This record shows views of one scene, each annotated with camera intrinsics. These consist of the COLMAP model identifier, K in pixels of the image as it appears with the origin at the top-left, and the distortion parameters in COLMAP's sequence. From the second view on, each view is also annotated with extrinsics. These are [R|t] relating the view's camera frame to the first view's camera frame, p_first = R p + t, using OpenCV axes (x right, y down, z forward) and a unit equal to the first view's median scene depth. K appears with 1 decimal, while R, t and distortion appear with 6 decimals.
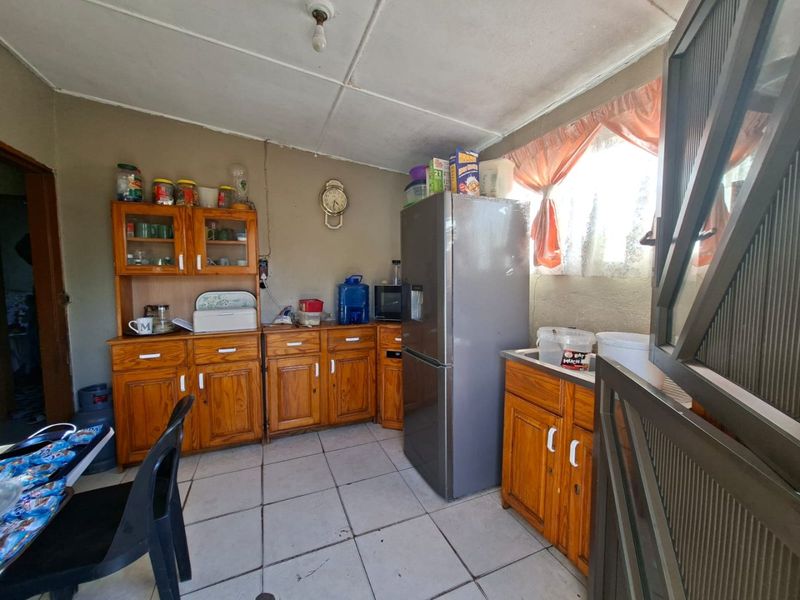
lens RADIAL K [[314.1, 0, 399.4], [0, 314.1, 297.9], [0, 0, 1]] dist [-0.001127, 0.000370]
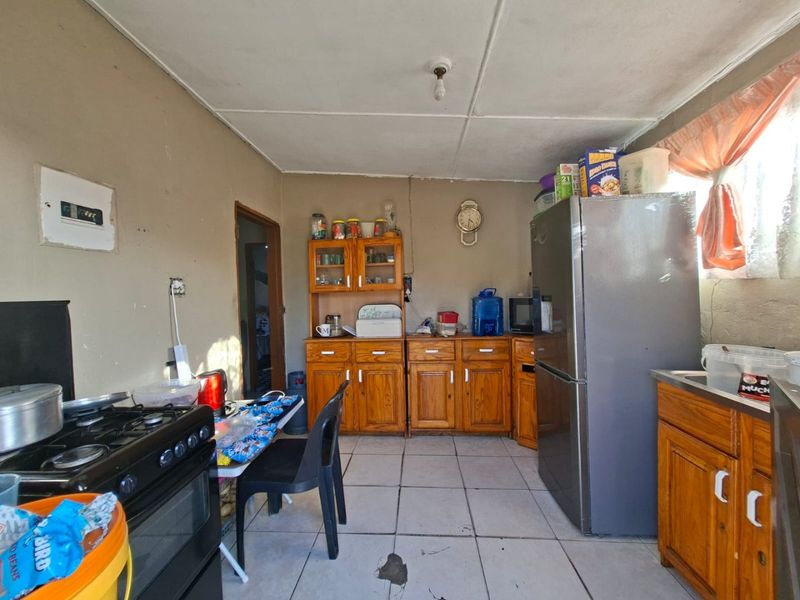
lens RADIAL K [[314.1, 0, 399.4], [0, 314.1, 297.9], [0, 0, 1]] dist [-0.001127, 0.000370]
pose [[0.891006, -0.015861, -0.453715, 0.088440], [-0.007292, 0.998761, -0.049234, 0.016857], [0.453933, 0.047177, 0.889786, -0.062628]]
